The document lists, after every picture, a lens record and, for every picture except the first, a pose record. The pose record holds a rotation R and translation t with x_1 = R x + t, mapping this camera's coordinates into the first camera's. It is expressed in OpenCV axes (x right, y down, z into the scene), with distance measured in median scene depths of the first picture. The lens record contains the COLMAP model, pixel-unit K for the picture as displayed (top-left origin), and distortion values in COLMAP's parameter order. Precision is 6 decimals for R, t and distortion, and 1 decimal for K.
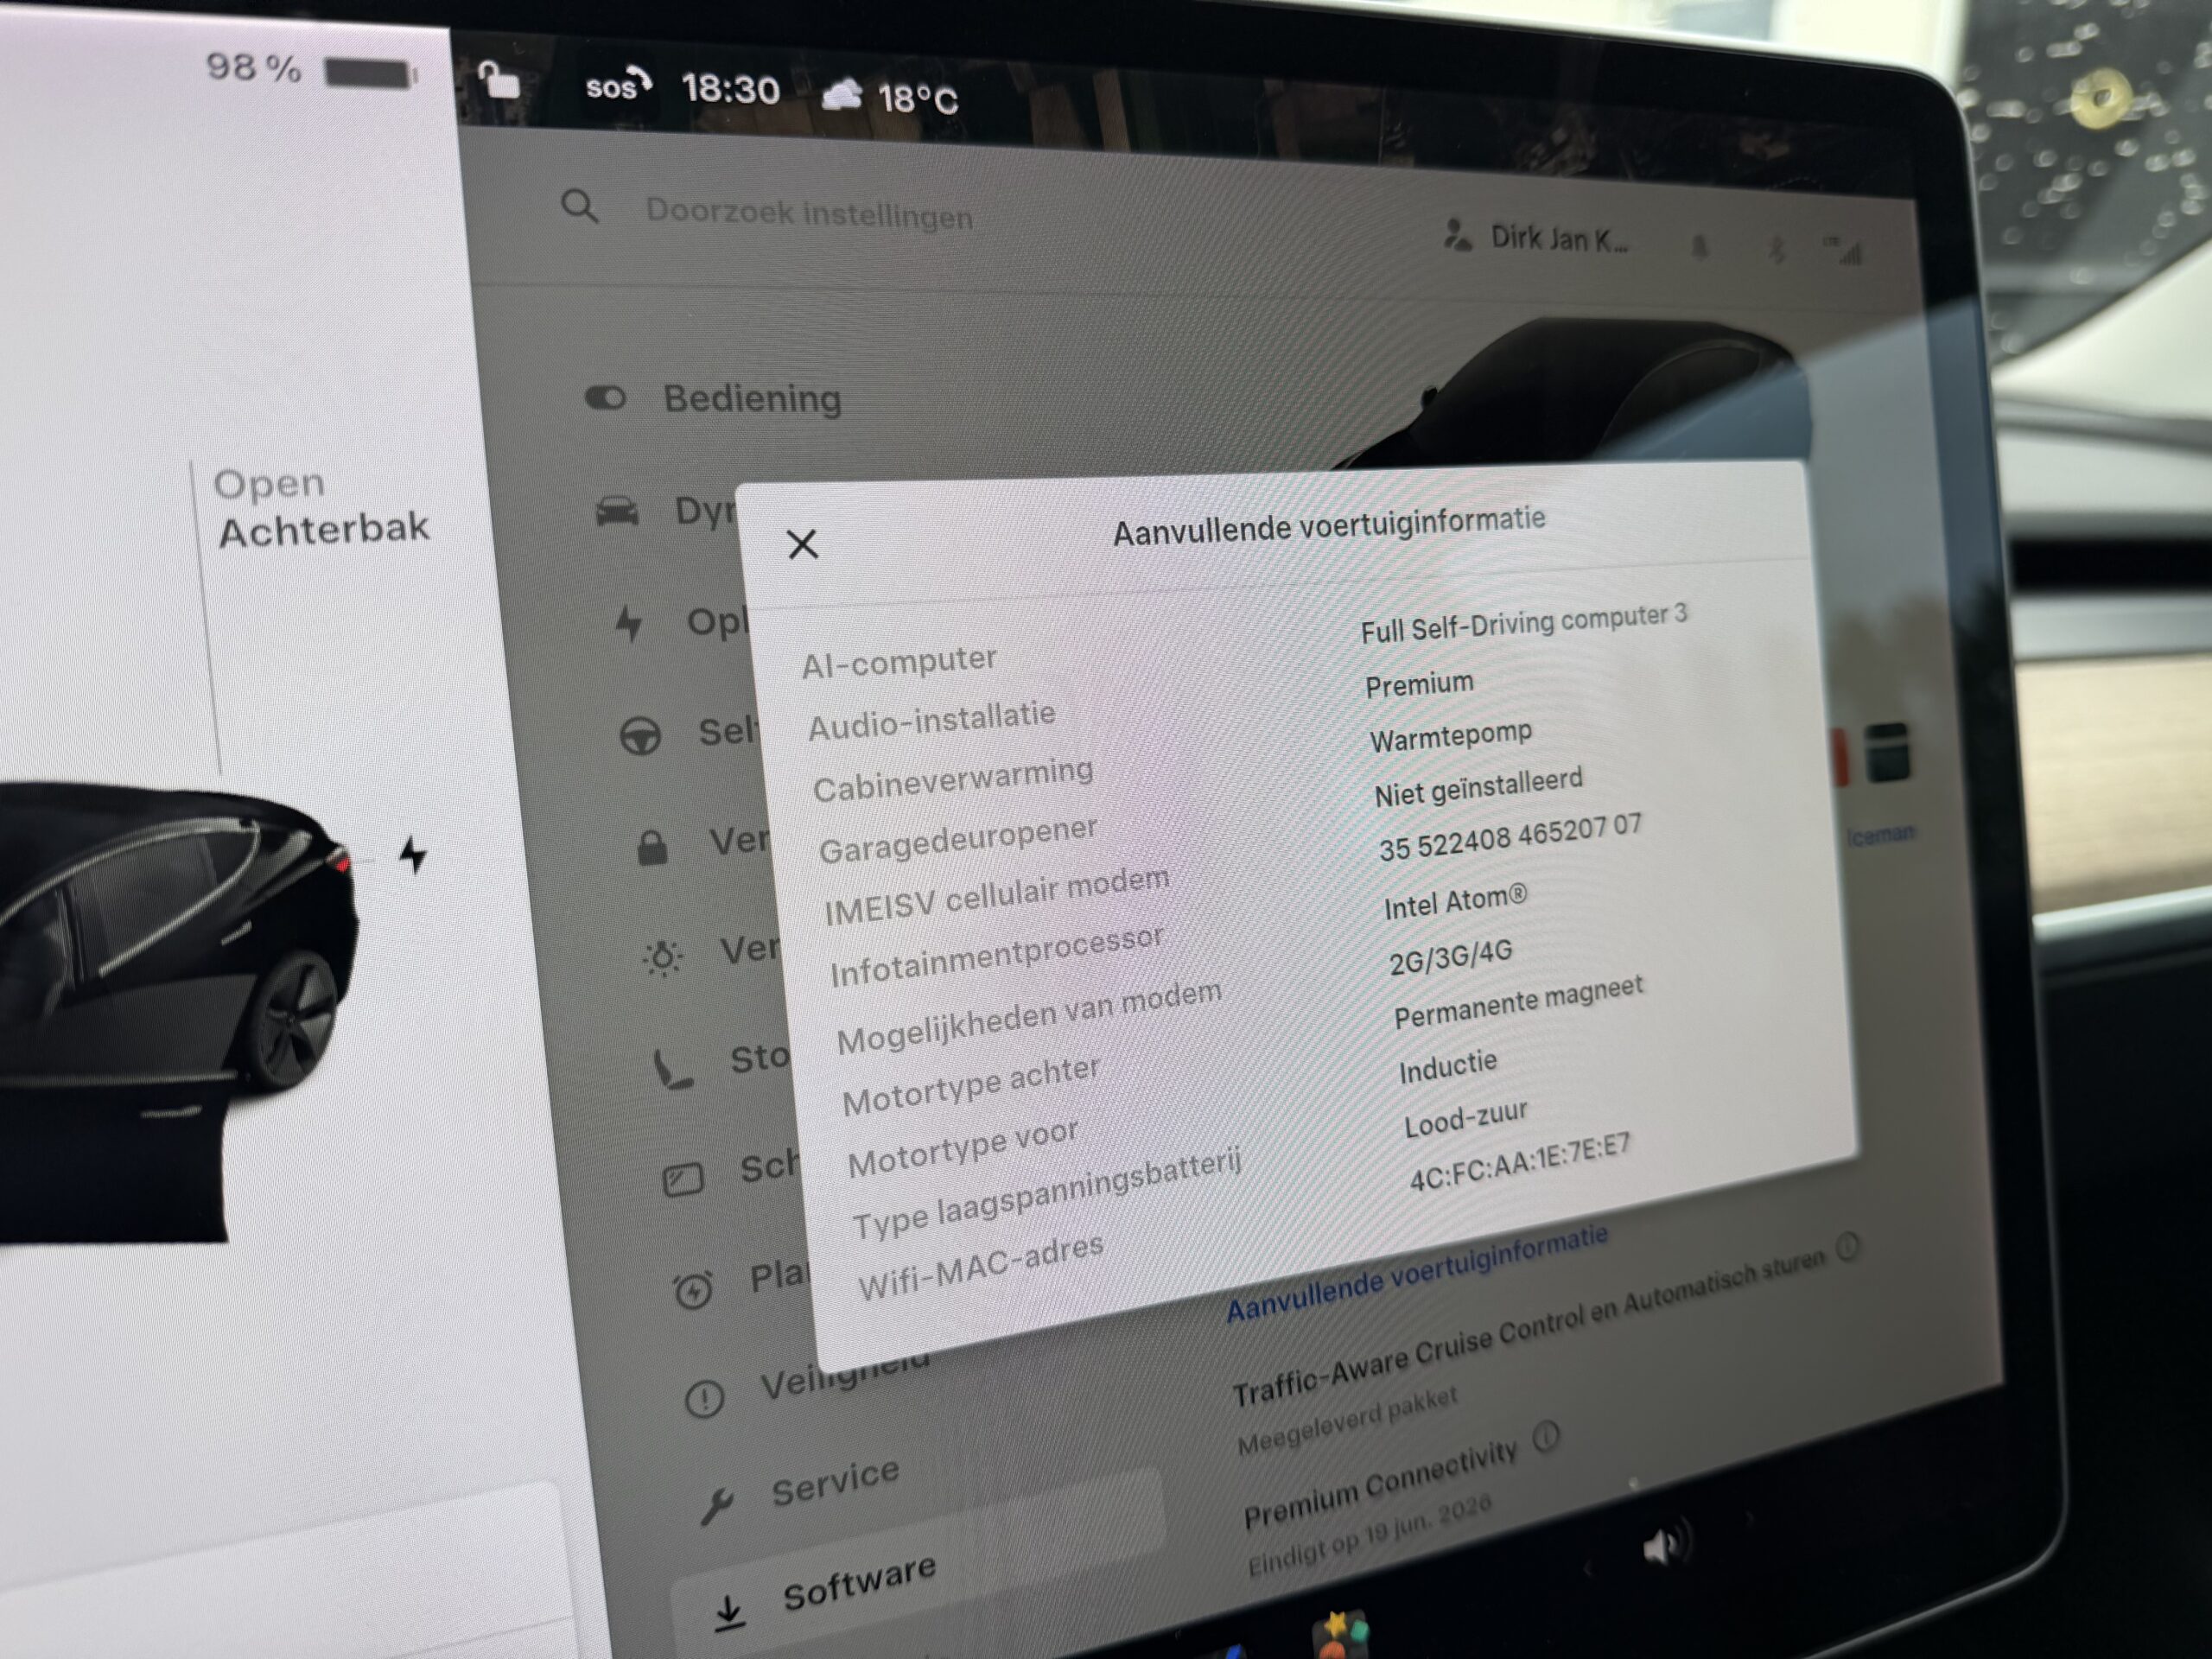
lens RADIAL K [[1568.0, 0, 1106.0], [0, 1568.0, 829.5], [0, 0, 1]] dist [0.009598, -0.024769]
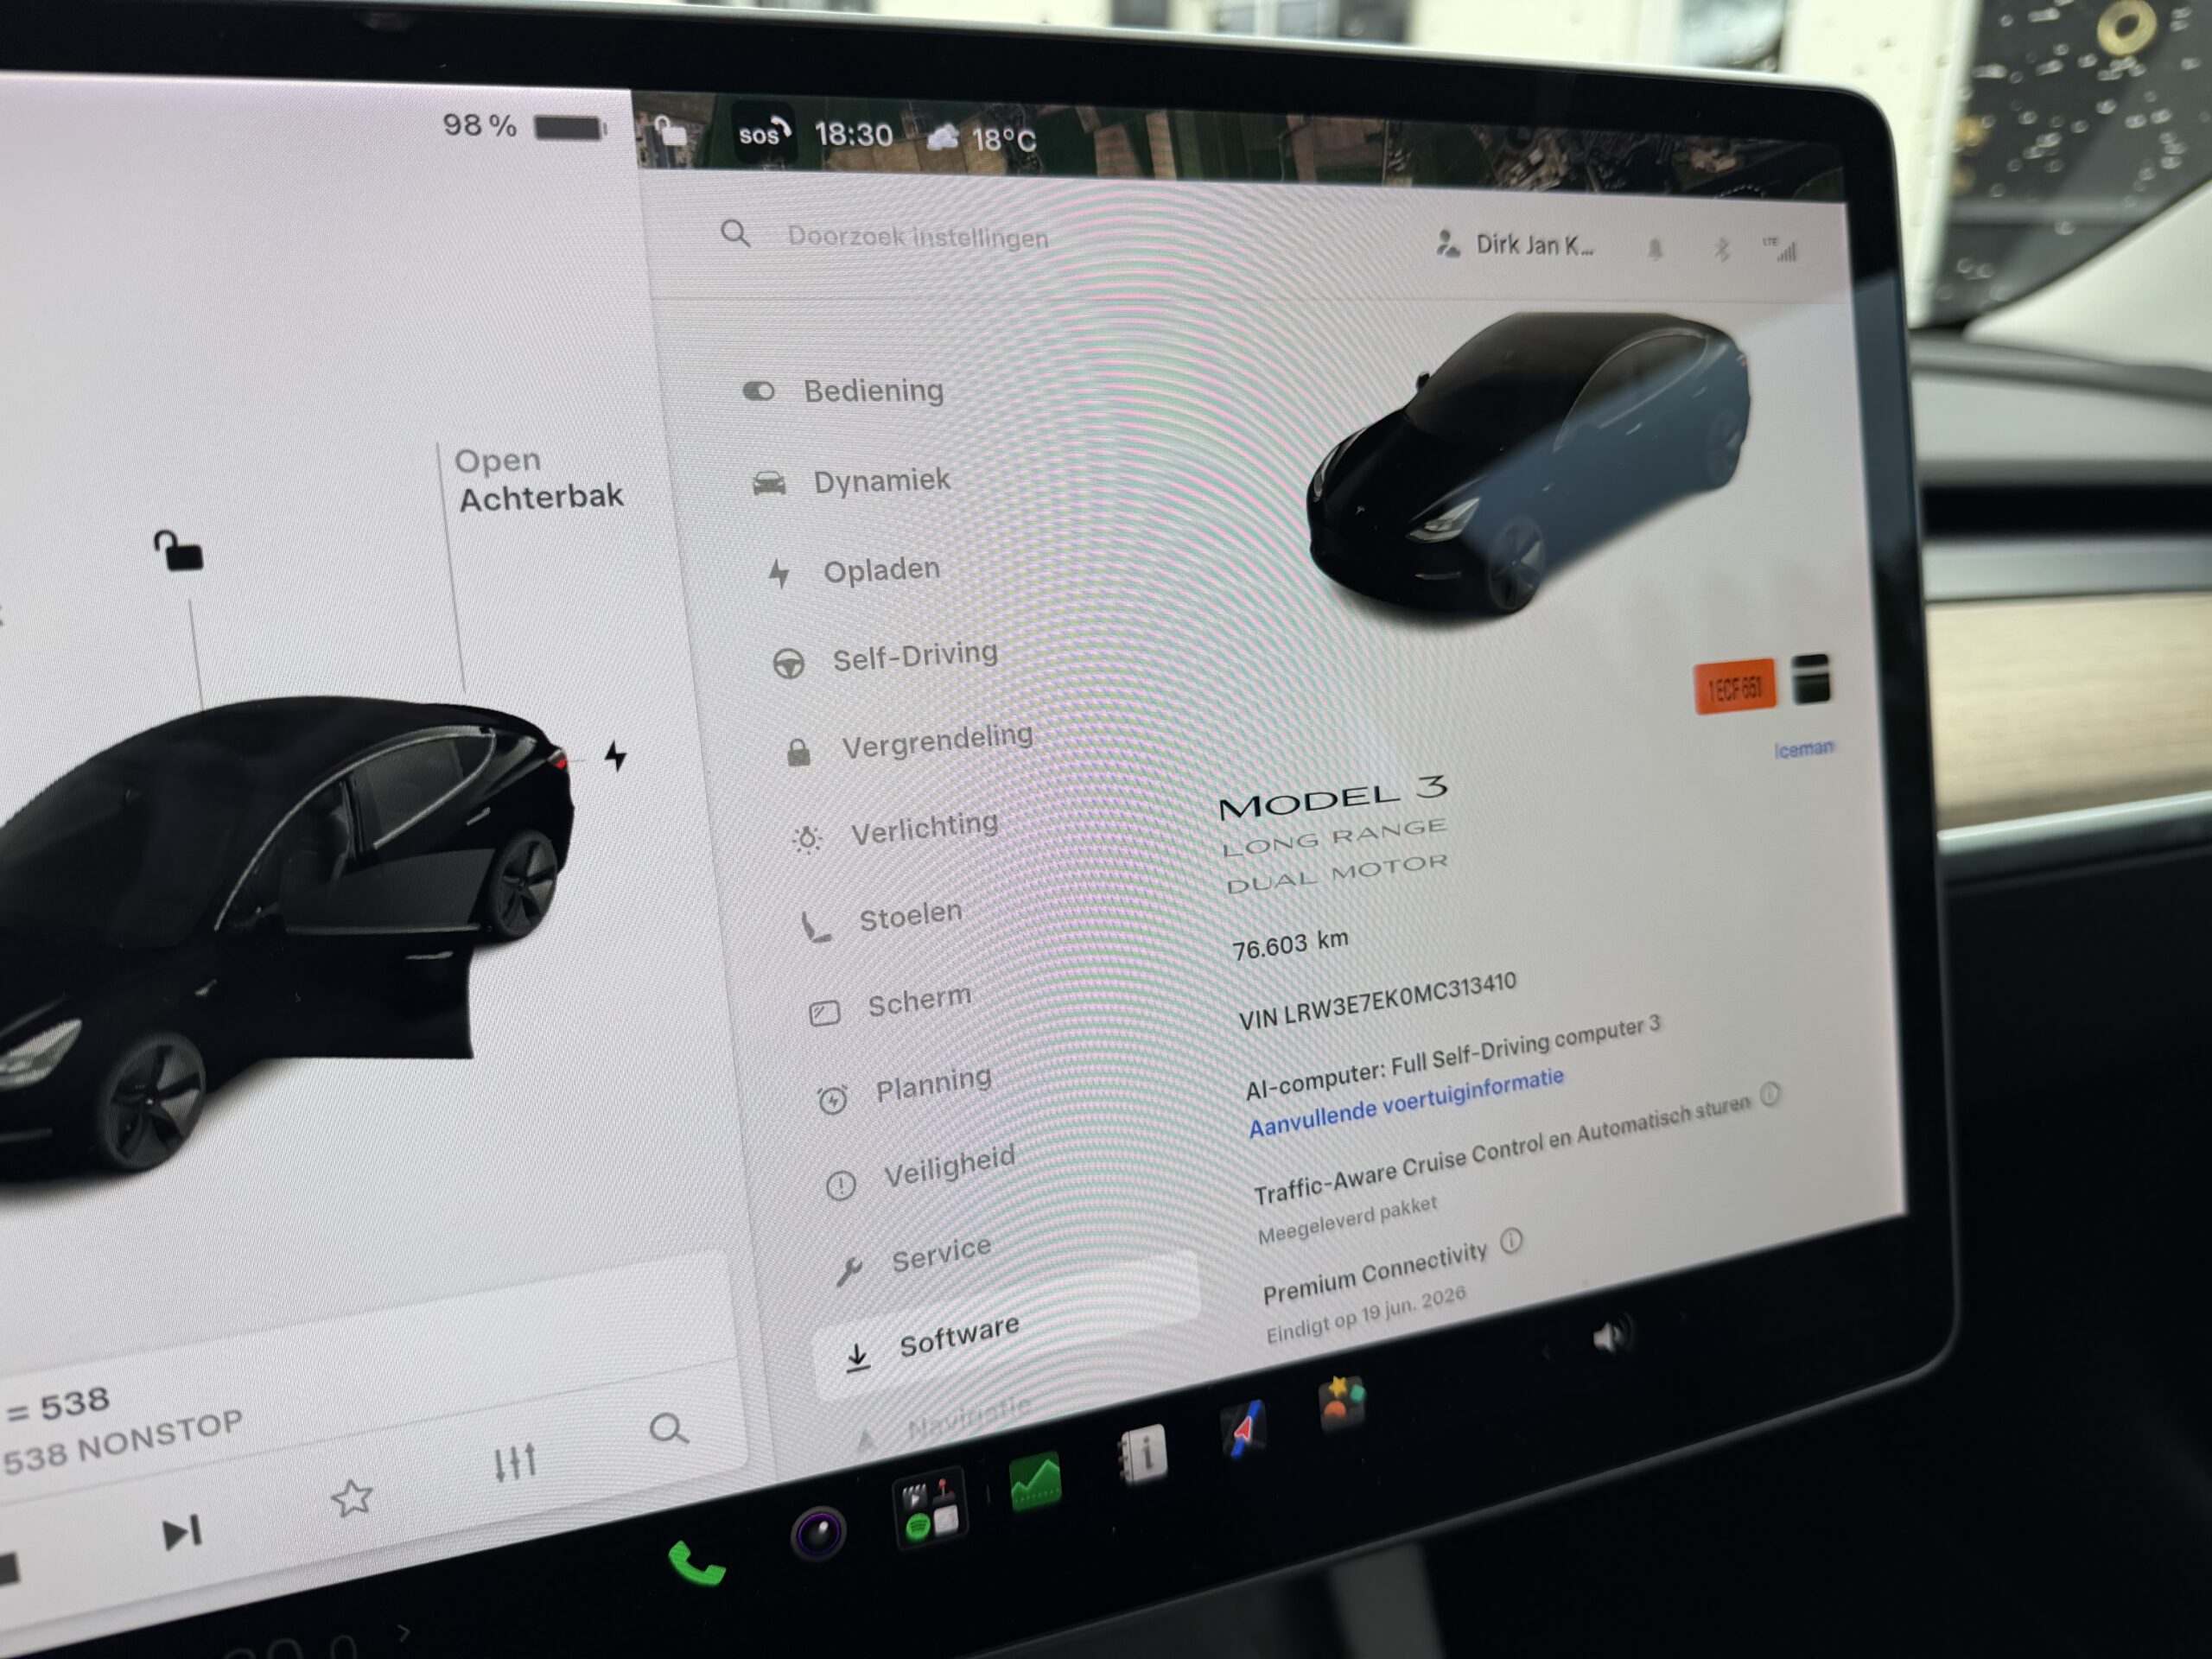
lens RADIAL K [[1603.6, 0, 1118.1], [0, 1603.6, 816.9], [0, 0, 1]] dist [0.165694, -0.361405]
pose [[0.999994, 0.002350, 0.002536, -0.033740], [-0.002435, 0.999426, 0.033794, 0.018402], [-0.002455, -0.033800, 0.999426, -0.293177]]
